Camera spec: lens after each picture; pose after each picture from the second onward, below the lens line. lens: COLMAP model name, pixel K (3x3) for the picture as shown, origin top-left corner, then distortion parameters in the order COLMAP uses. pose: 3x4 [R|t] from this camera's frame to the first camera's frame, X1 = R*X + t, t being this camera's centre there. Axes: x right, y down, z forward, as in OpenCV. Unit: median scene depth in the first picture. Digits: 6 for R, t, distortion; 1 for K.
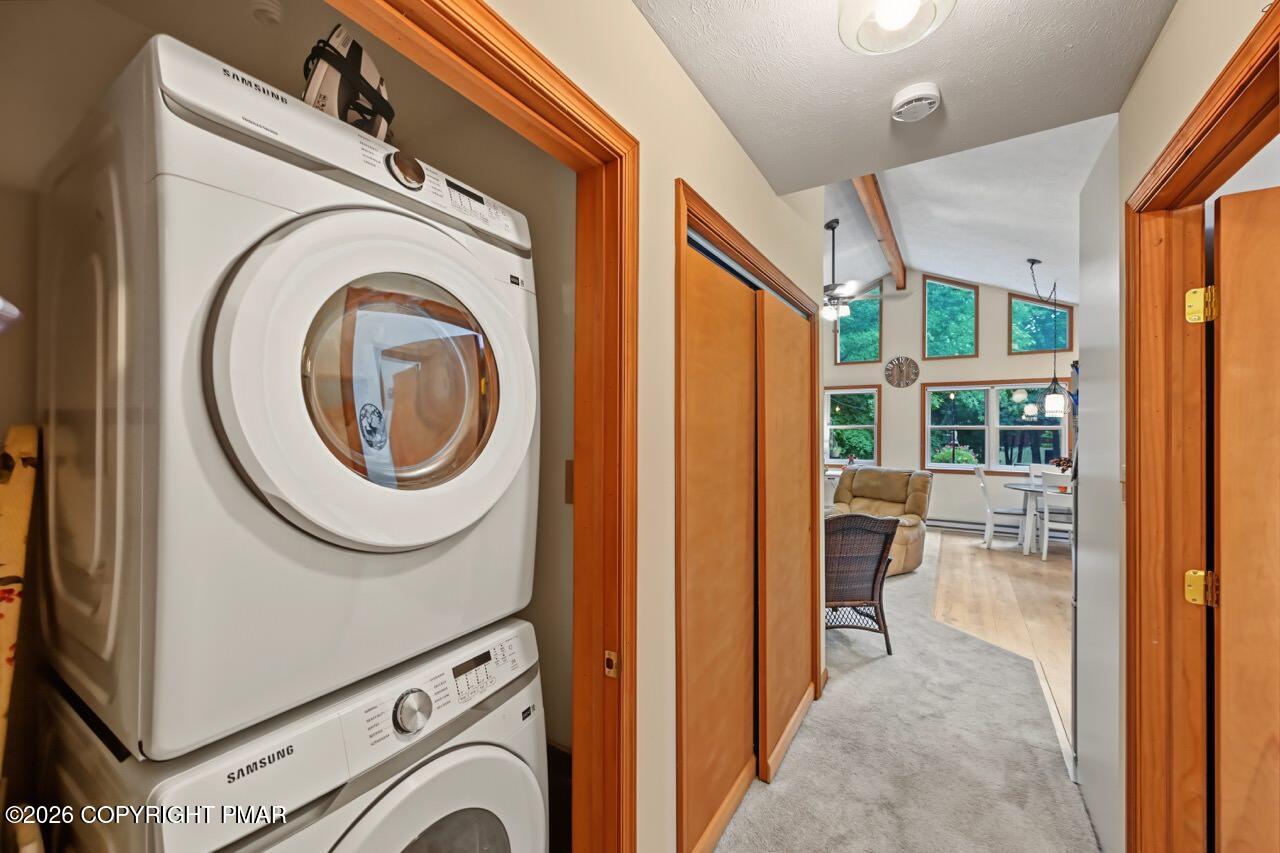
lens RADIAL K [[500.7, 0, 640.3], [0, 500.7, 426.2], [0, 0, 1]] dist [0.000306, -0.000037]
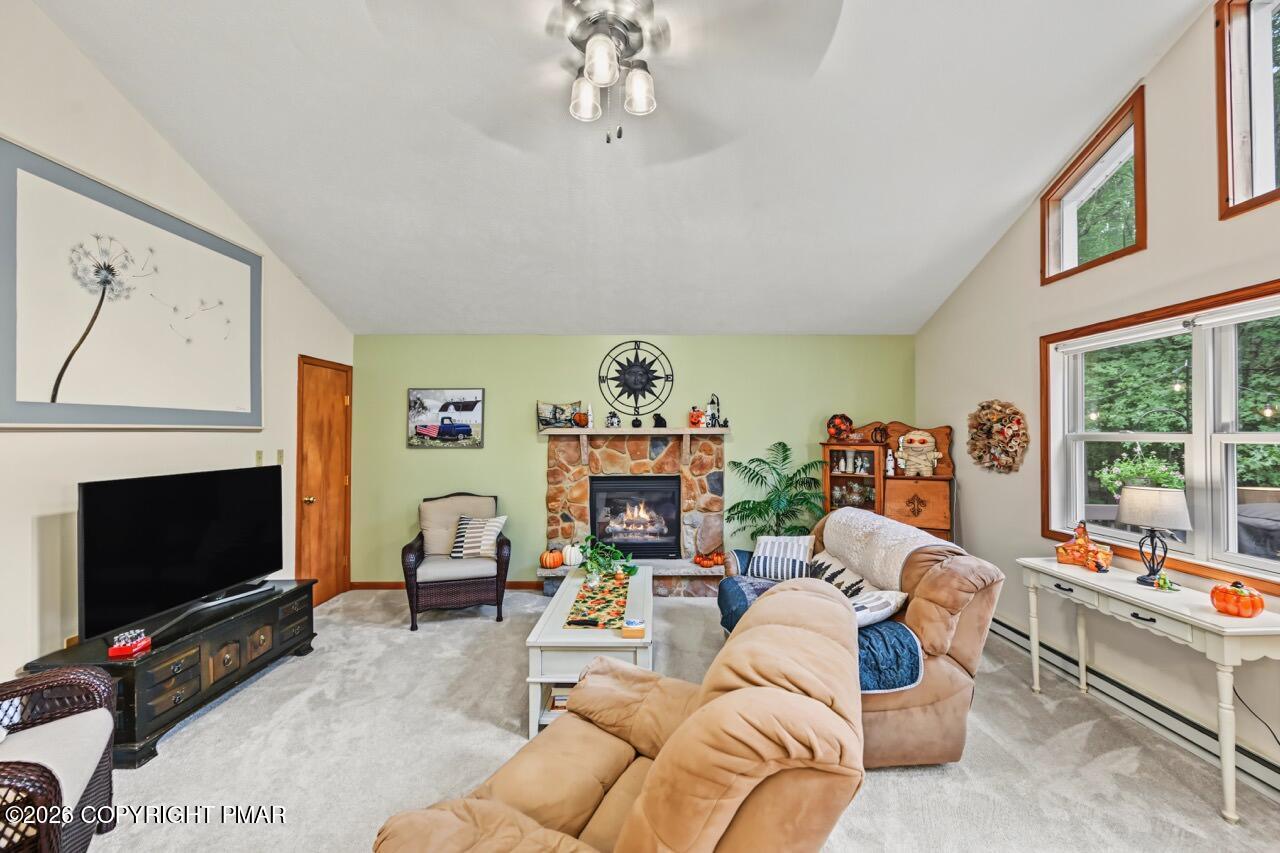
lens RADIAL K [[506.4, 0, 643.5], [0, 506.4, 428.3], [0, 0, 1]] dist [-0.002006, 0.000090]
pose [[0.535051, -0.014426, -0.844696, 0.512766], [0.004006, 0.999886, -0.014538, -0.001053], [0.844810, 0.004394, 0.535048, 0.648089]]
